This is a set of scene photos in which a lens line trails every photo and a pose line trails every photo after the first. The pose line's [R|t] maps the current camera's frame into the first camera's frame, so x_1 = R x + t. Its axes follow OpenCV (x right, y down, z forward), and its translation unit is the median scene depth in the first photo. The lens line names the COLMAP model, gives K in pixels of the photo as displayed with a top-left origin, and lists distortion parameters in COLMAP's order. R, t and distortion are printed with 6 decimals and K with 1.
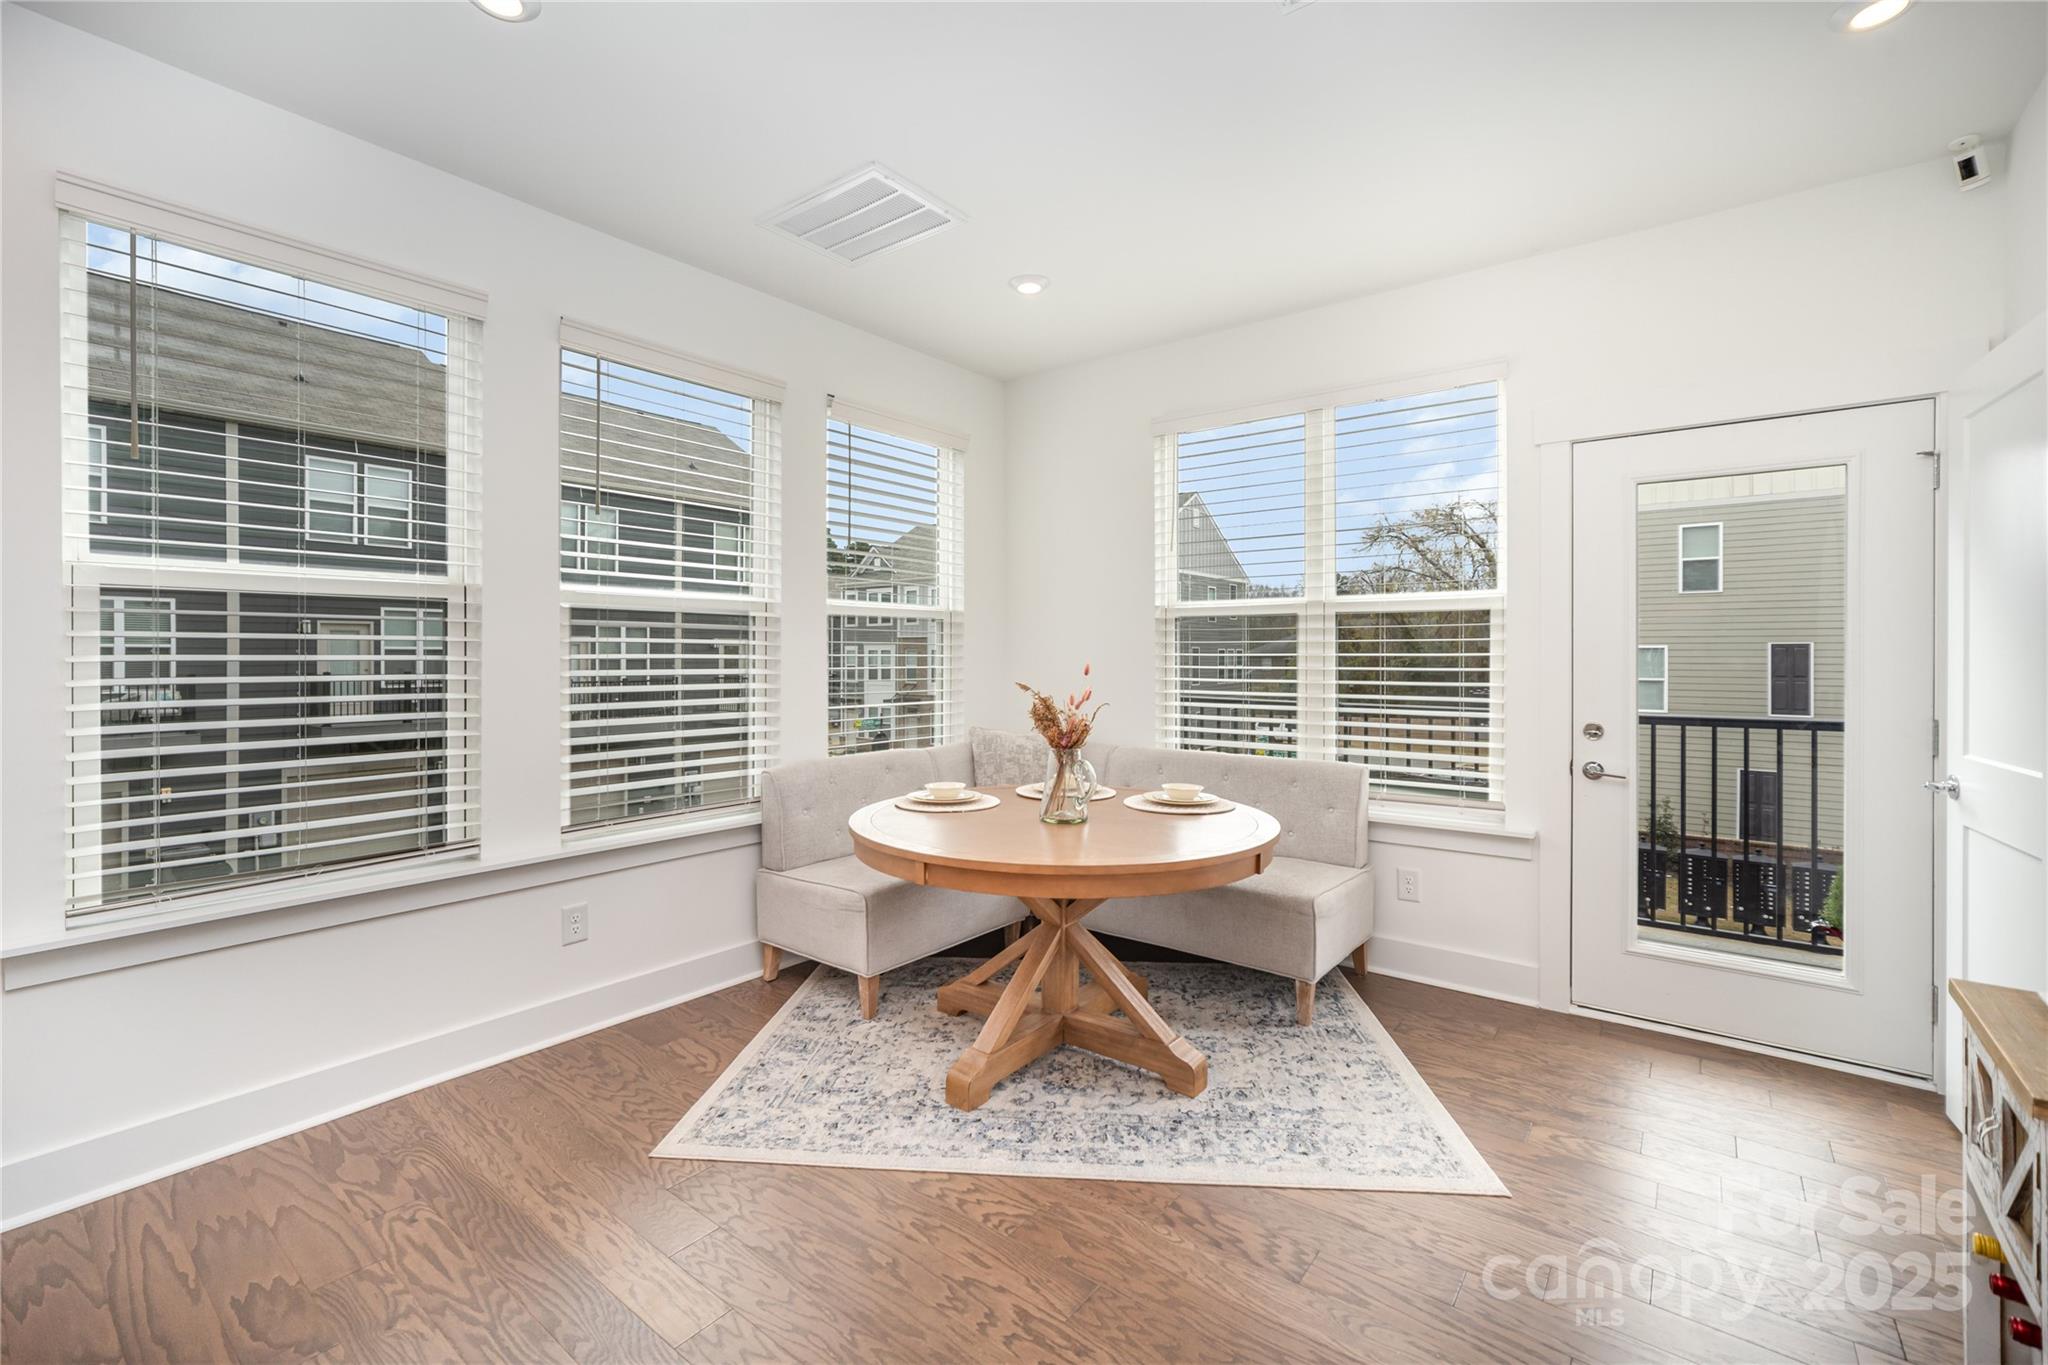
lens RADIAL K [[877.6, 0, 1005.7], [0, 877.6, 653.0], [0, 0, 1]] dist [-0.033310, 0.015165]
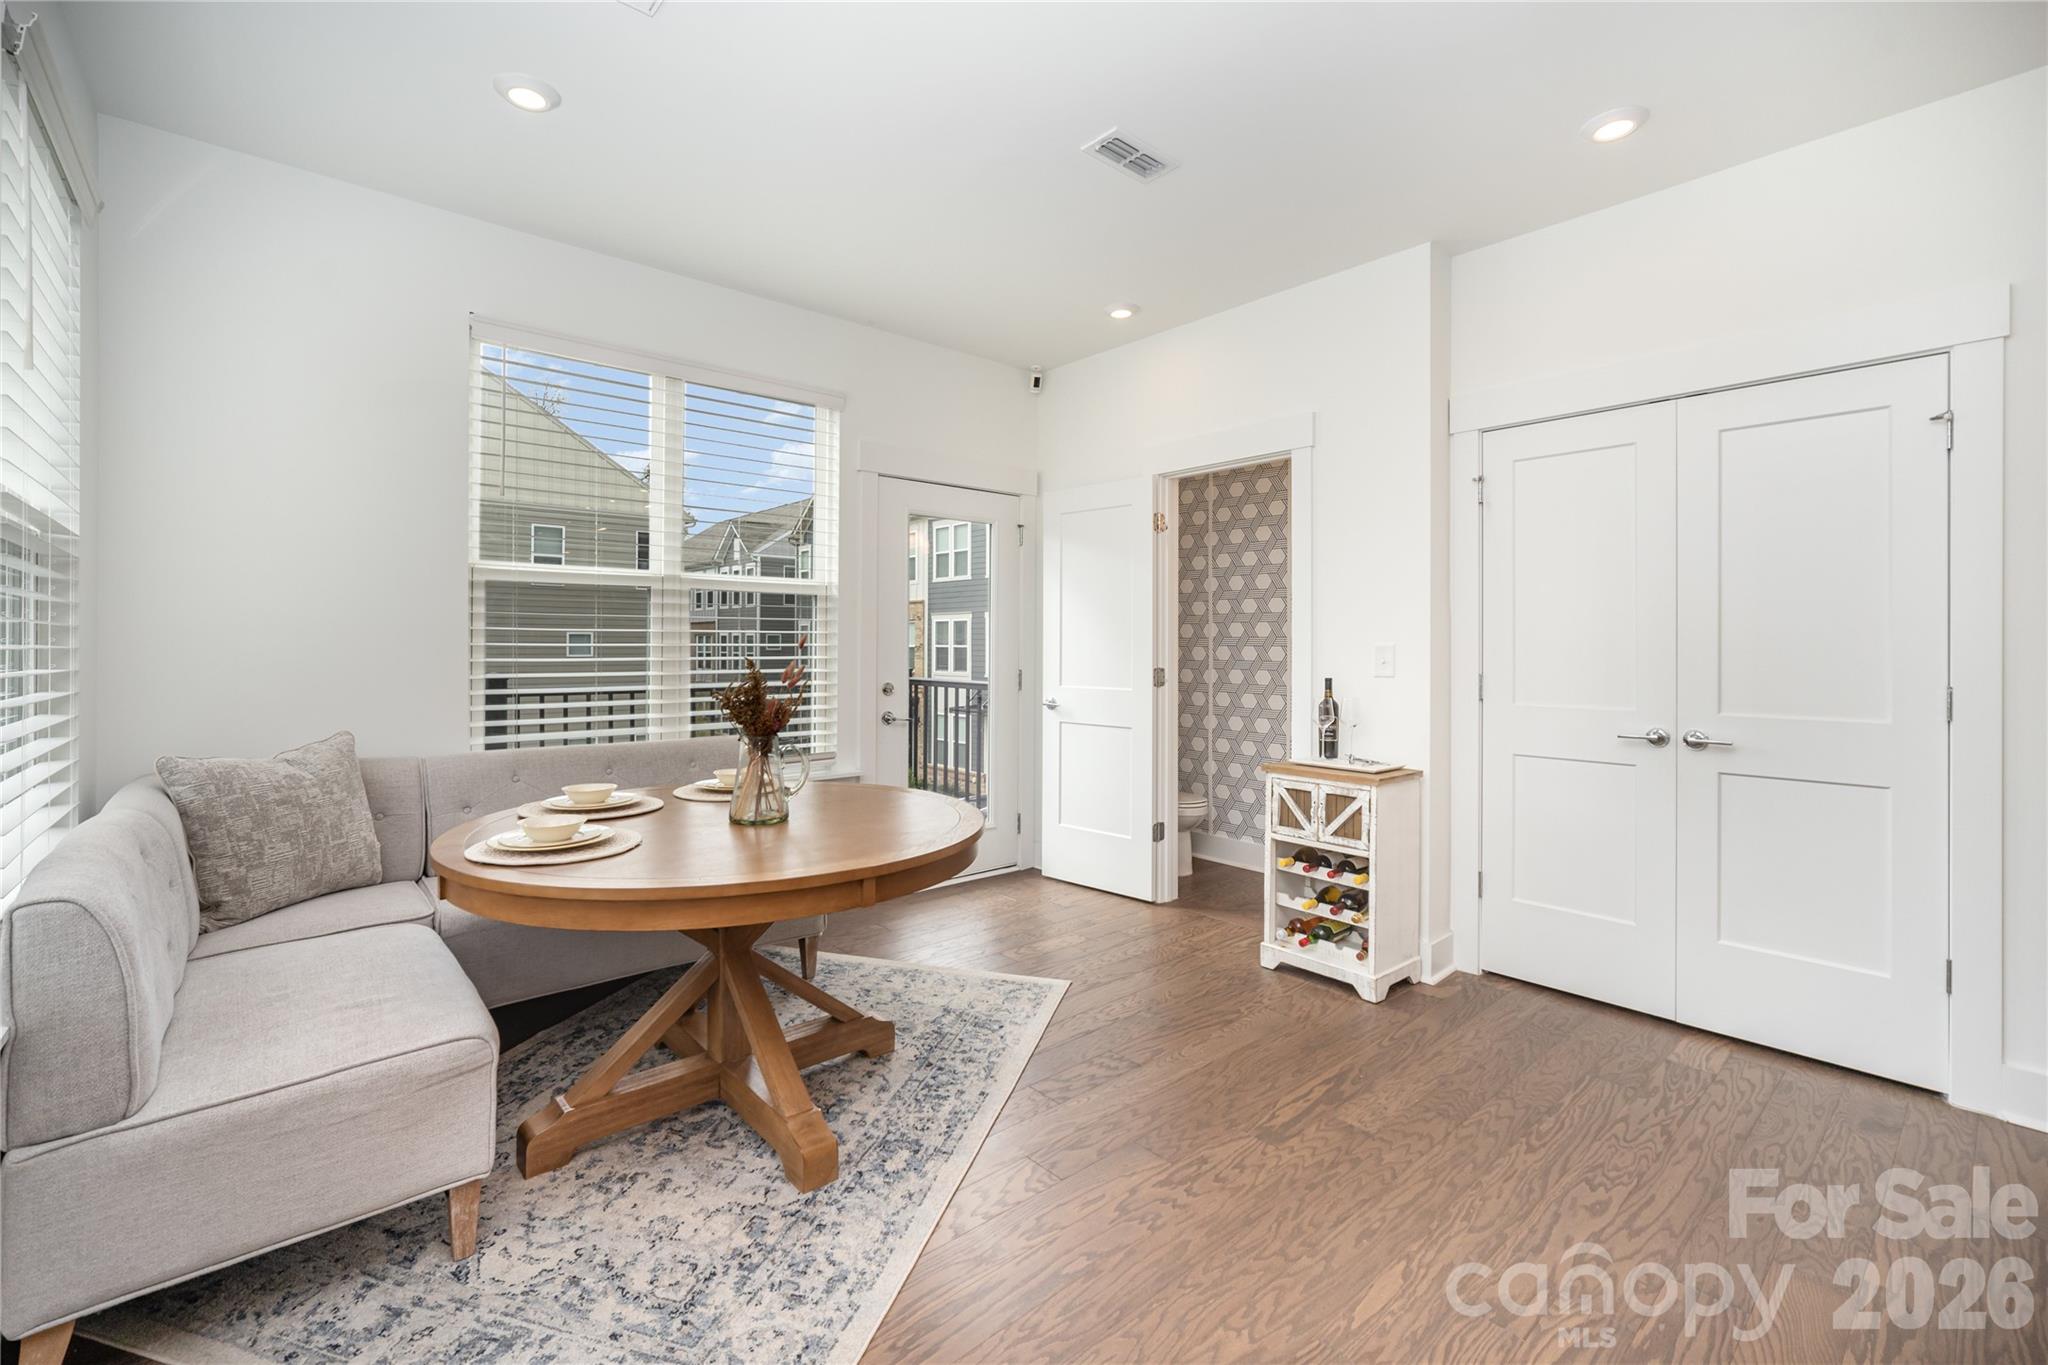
lens RADIAL K [[891.8, 0, 1025.2], [0, 891.8, 636.1], [0, 0, 1]] dist [0.001727, 0.000694]
pose [[0.172939, 0.005250, 0.984919, -0.709726], [-0.014748, 0.999887, -0.002740, 0.005716], [-0.984822, -0.014051, 0.172997, 0.564355]]
